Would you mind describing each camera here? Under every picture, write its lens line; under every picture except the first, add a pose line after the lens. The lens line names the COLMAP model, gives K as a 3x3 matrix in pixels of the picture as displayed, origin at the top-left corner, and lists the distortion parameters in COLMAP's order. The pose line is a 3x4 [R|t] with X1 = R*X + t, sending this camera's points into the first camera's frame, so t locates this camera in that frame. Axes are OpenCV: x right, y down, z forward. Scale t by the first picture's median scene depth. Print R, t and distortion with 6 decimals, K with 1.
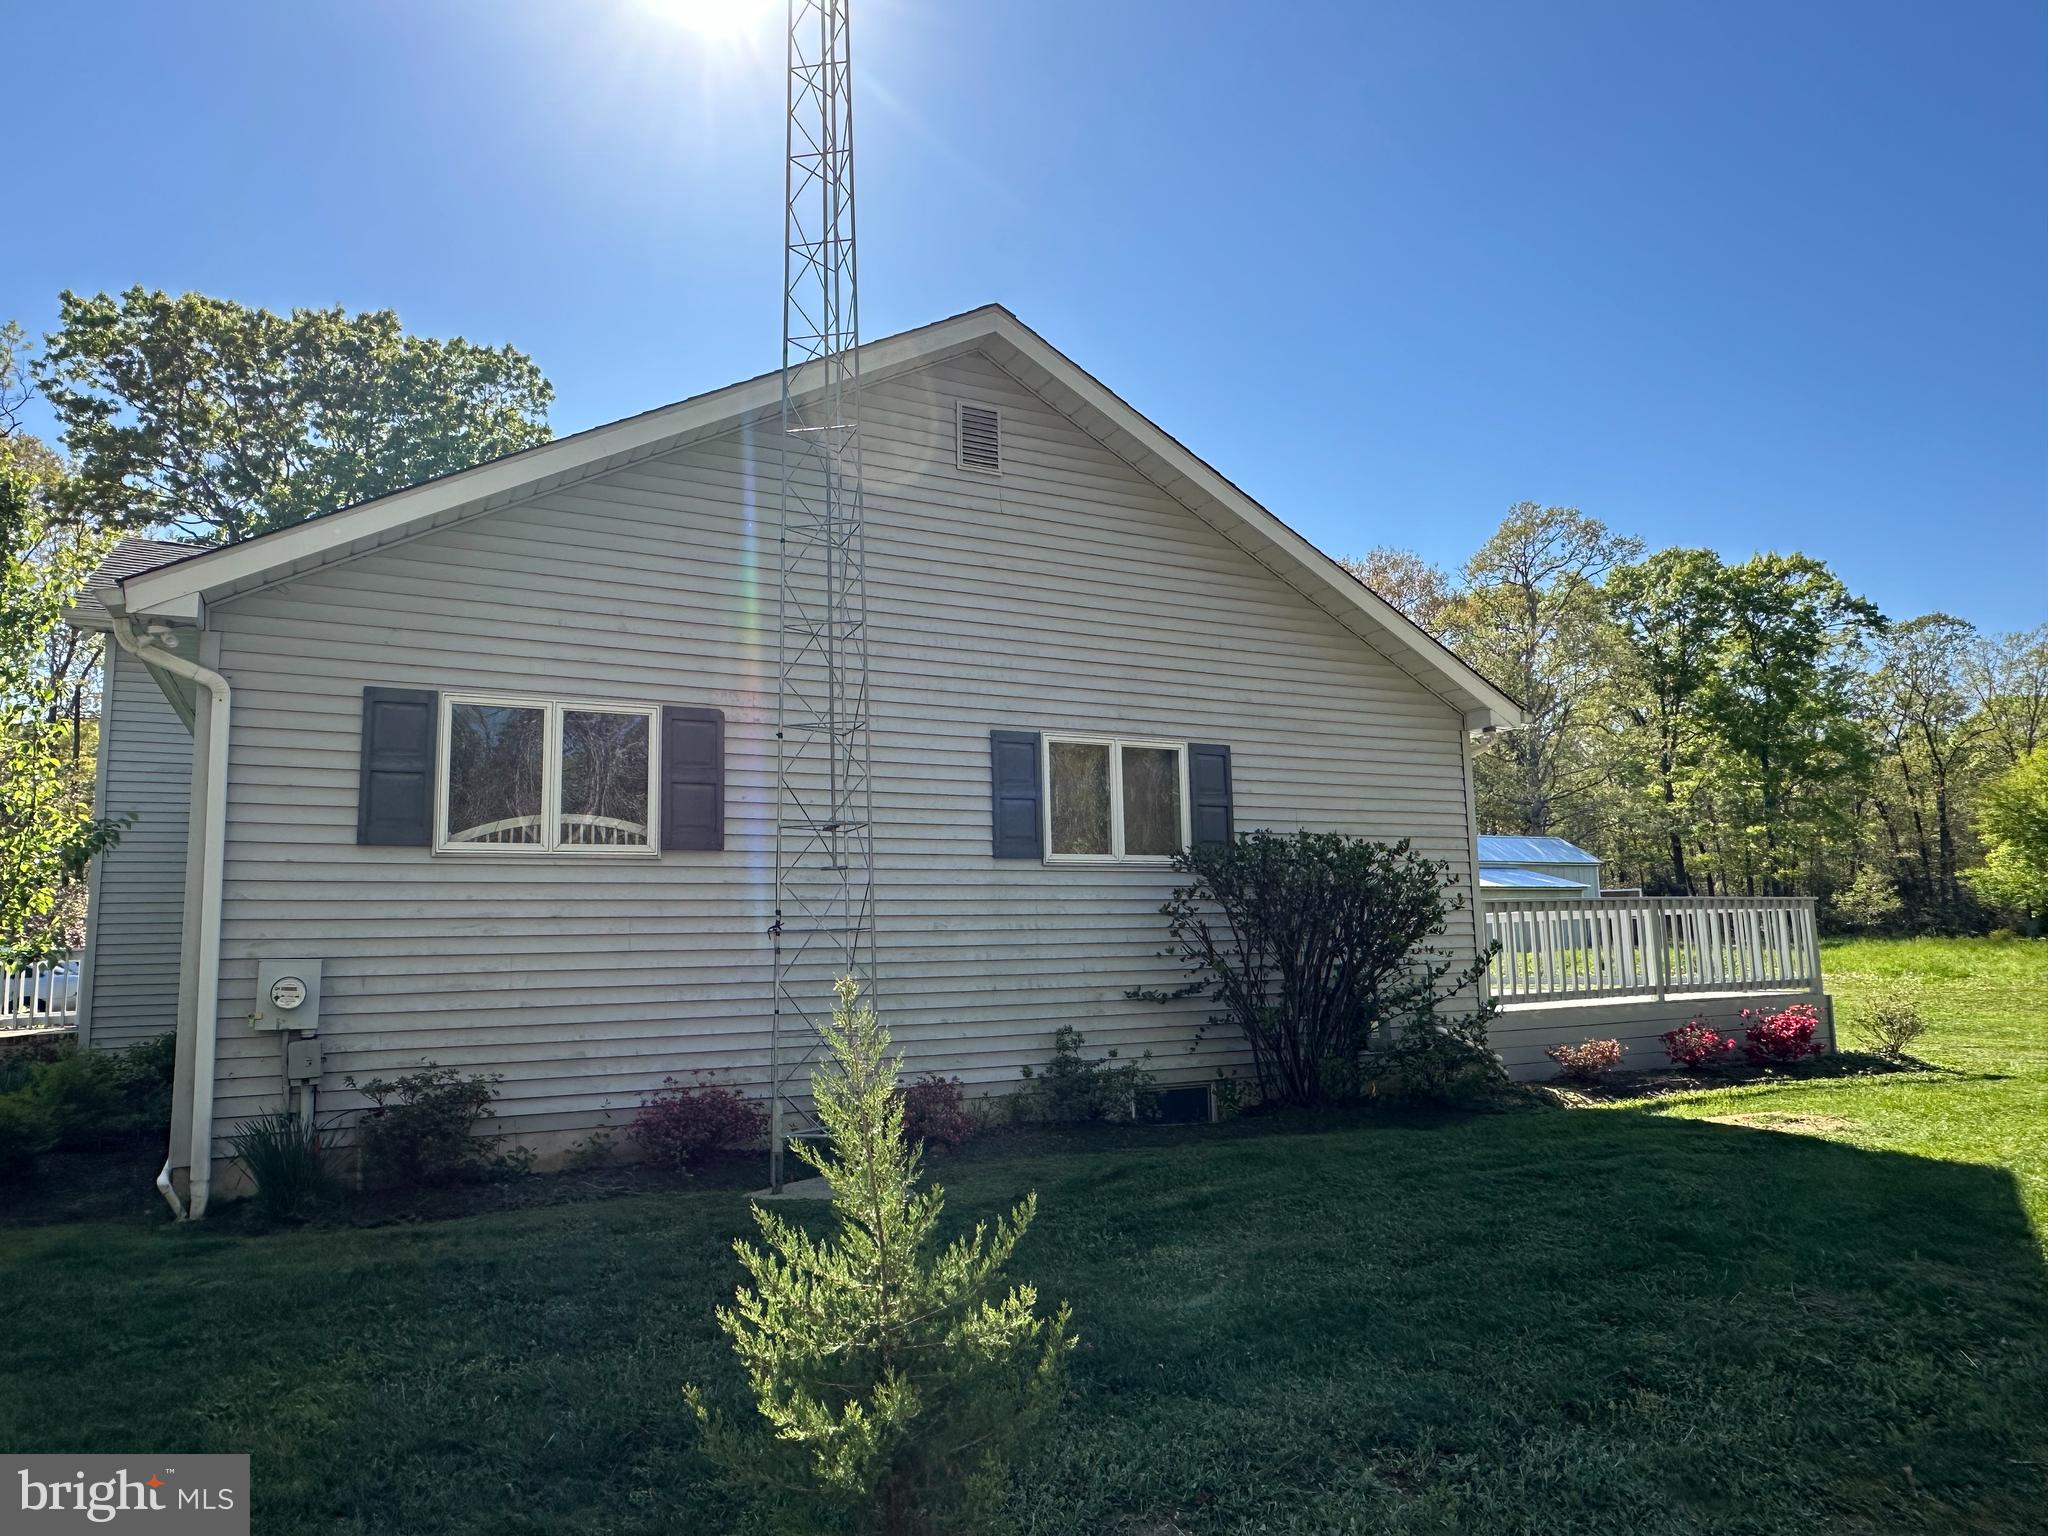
lens RADIAL K [[1339.5, 0, 1008.7], [0, 1339.5, 764.7], [0, 0, 1]] dist [-0.009702, 0.010418]
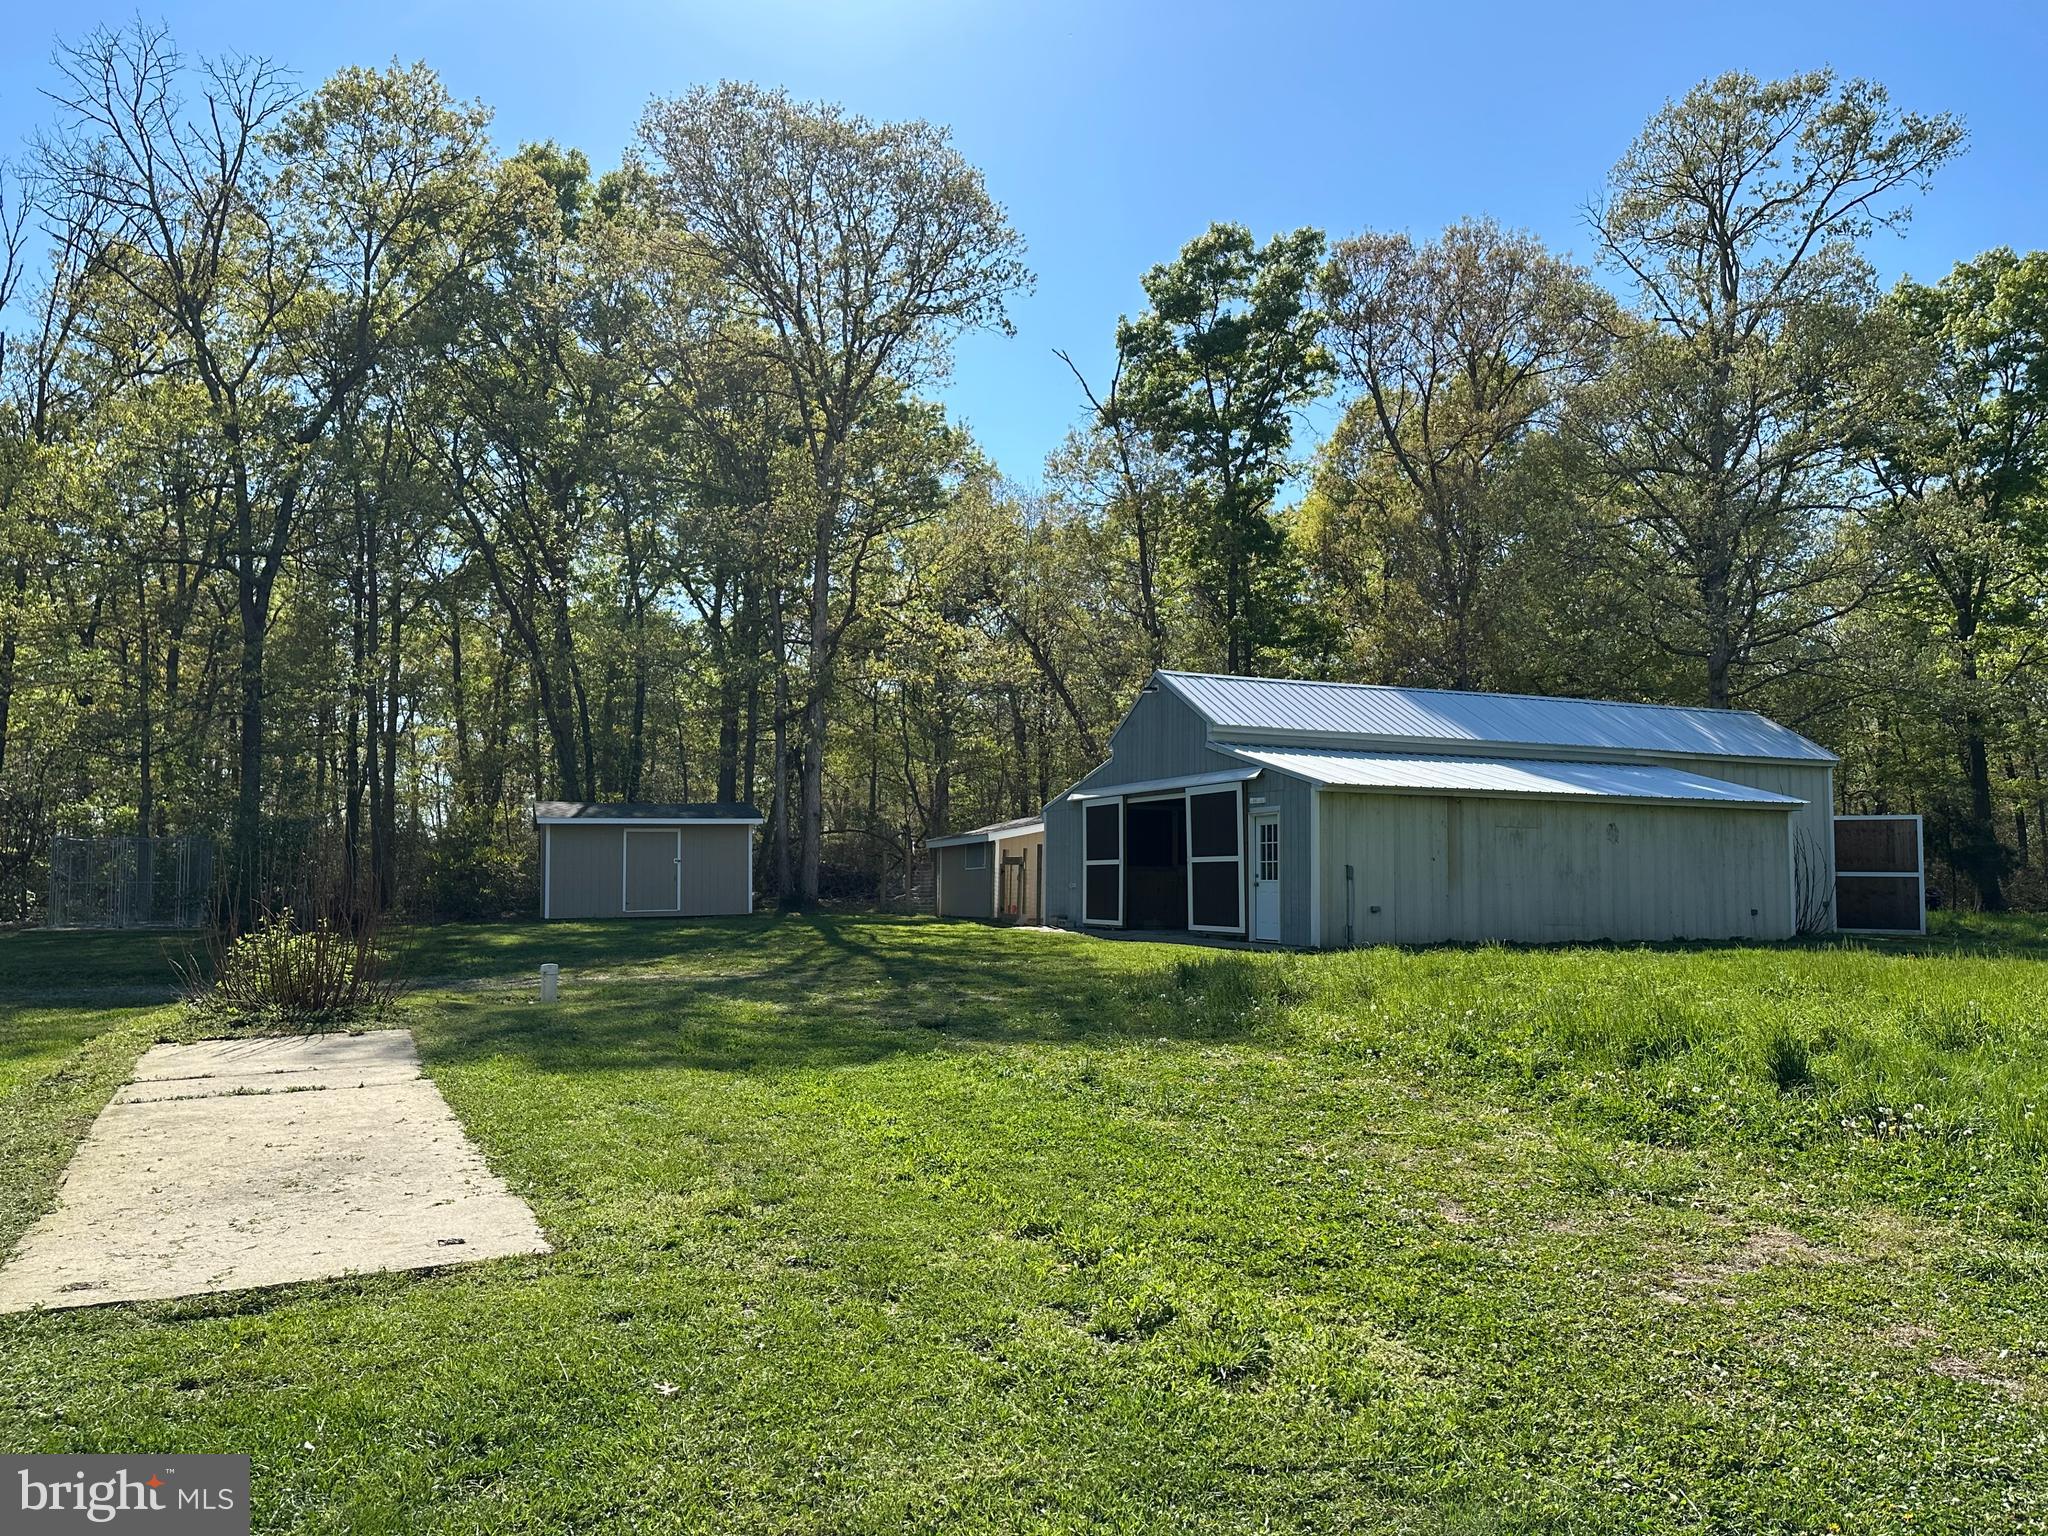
lens RADIAL K [[1518.3, 0, 975.6], [0, 1518.3, 777.1], [0, 0, 1]] dist [0.026584, -0.035121]
pose [[0.994225, 0.022935, -0.104833, 0.128105], [-0.015924, 0.997610, 0.067233, 0.032139], [0.106125, -0.065176, 0.992215, 0.280921]]
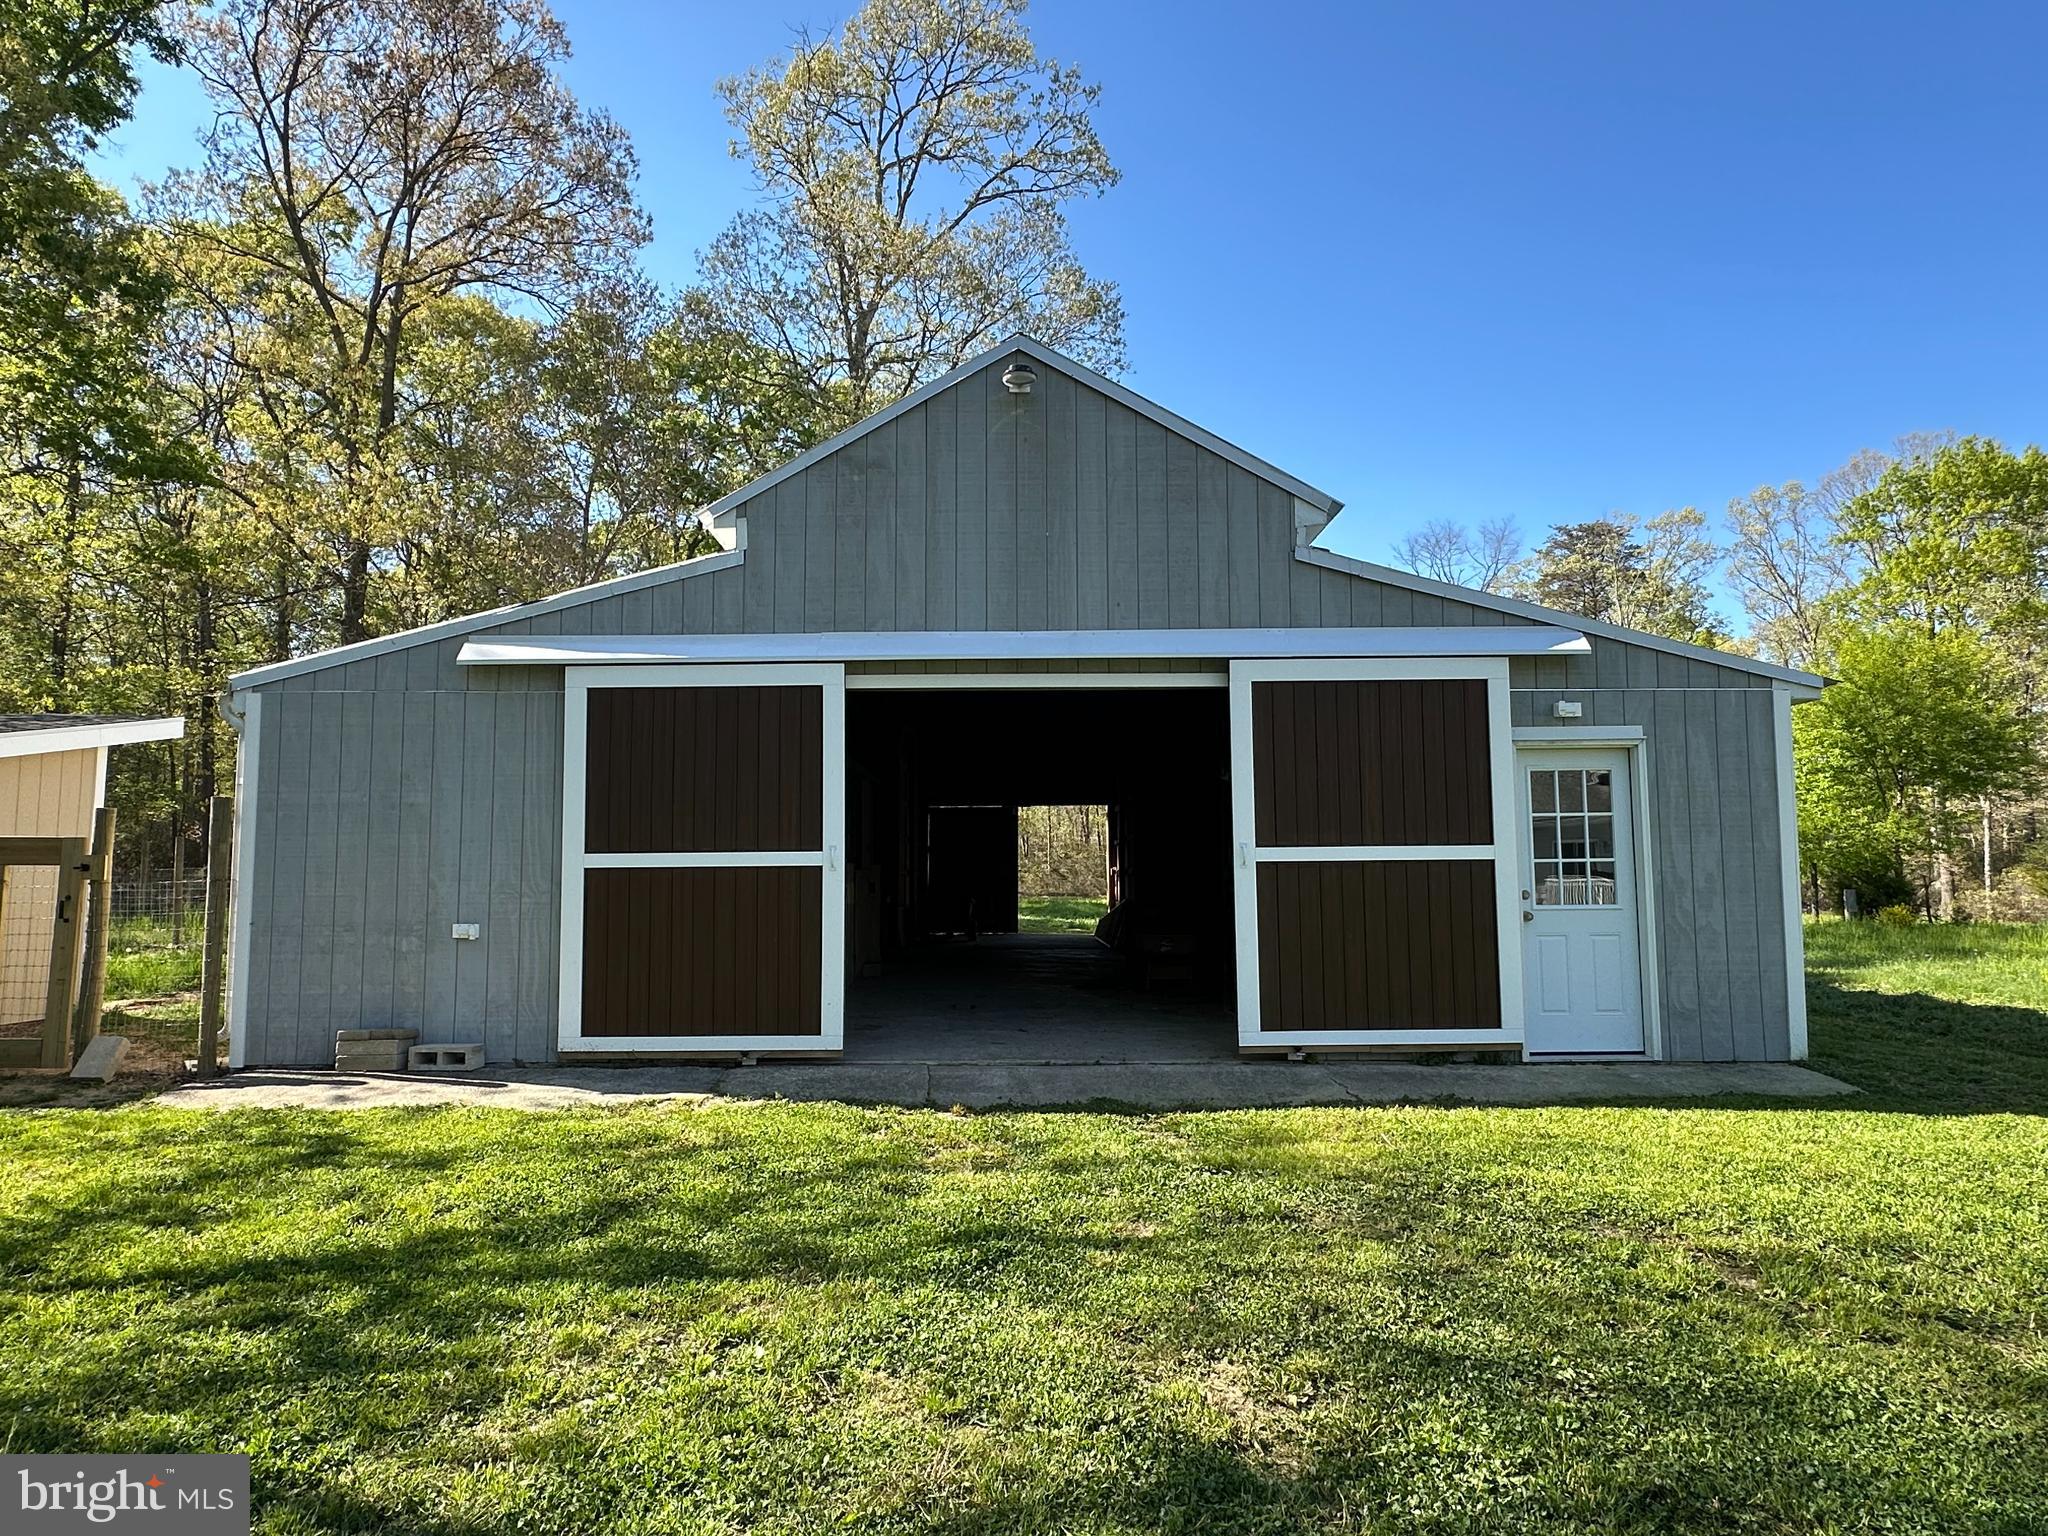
lens RADIAL K [[1180.4, 0, 1010.4], [0, 1180.4, 789.3], [0, 0, 1]] dist [0.000220, -0.000920]
pose [[0.451684, 0.088751, 0.887753, 0.049728], [-0.123811, 0.991647, -0.036143, 0.070945], [-0.883546, -0.093588, 0.458899, 0.576997]]
